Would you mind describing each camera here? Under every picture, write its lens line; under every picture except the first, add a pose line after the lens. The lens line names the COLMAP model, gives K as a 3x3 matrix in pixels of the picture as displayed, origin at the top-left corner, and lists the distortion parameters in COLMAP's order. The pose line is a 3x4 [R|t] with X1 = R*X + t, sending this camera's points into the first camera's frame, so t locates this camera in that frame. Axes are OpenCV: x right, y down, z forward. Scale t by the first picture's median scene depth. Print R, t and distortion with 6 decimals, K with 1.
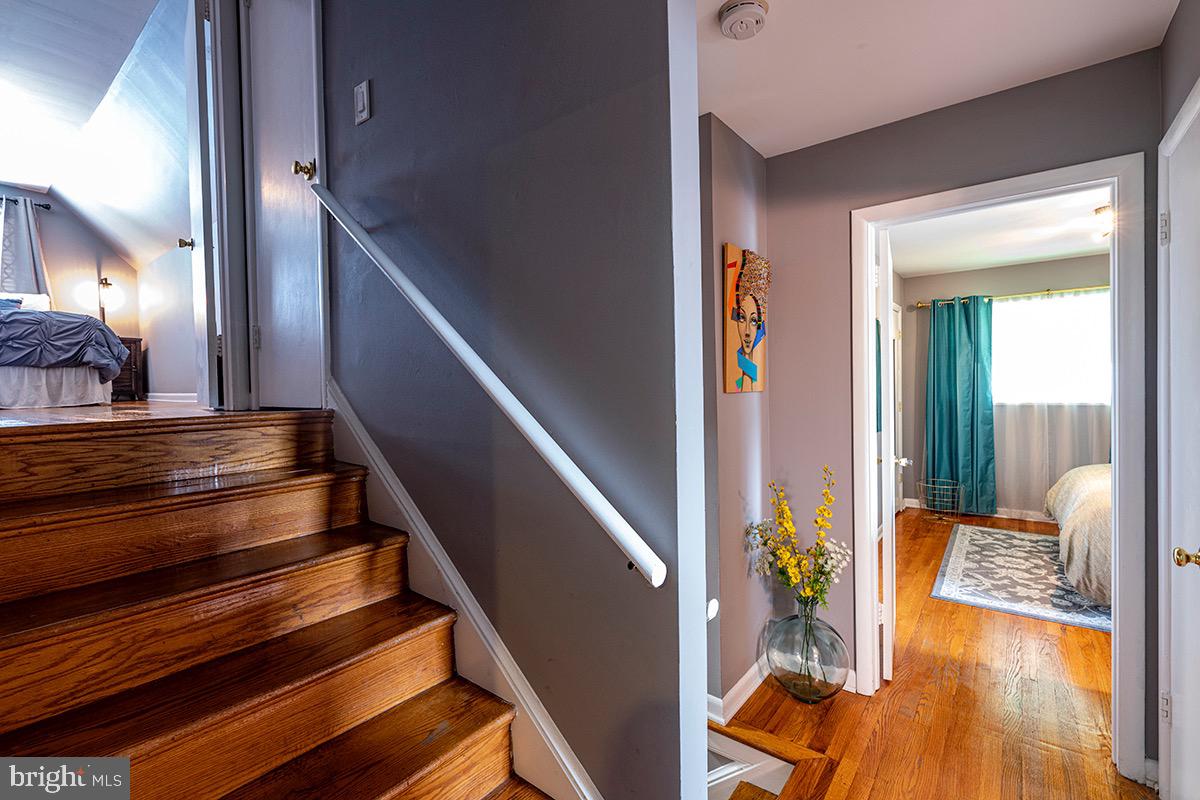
lens RADIAL K [[522.8, 0, 601.5], [0, 522.8, 395.4], [0, 0, 1]] dist [0.001077, -0.000123]
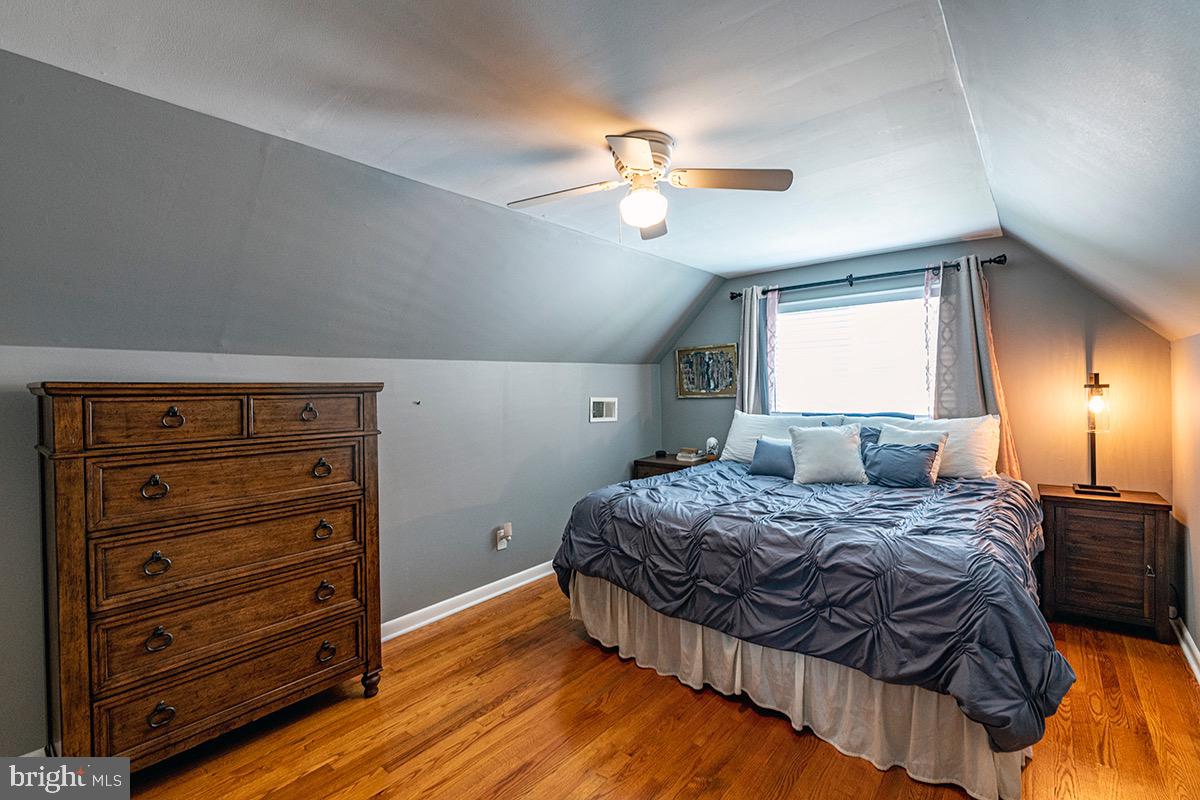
lens RADIAL K [[522.8, 0, 601.5], [0, 522.8, 395.4], [0, 0, 1]] dist [0.001077, -0.000123]
pose [[-0.043945, 0.046013, -0.997974, -0.417084], [0.002177, 0.998941, 0.045962, -0.215480], [0.999032, -0.000153, -0.043998, 0.530111]]
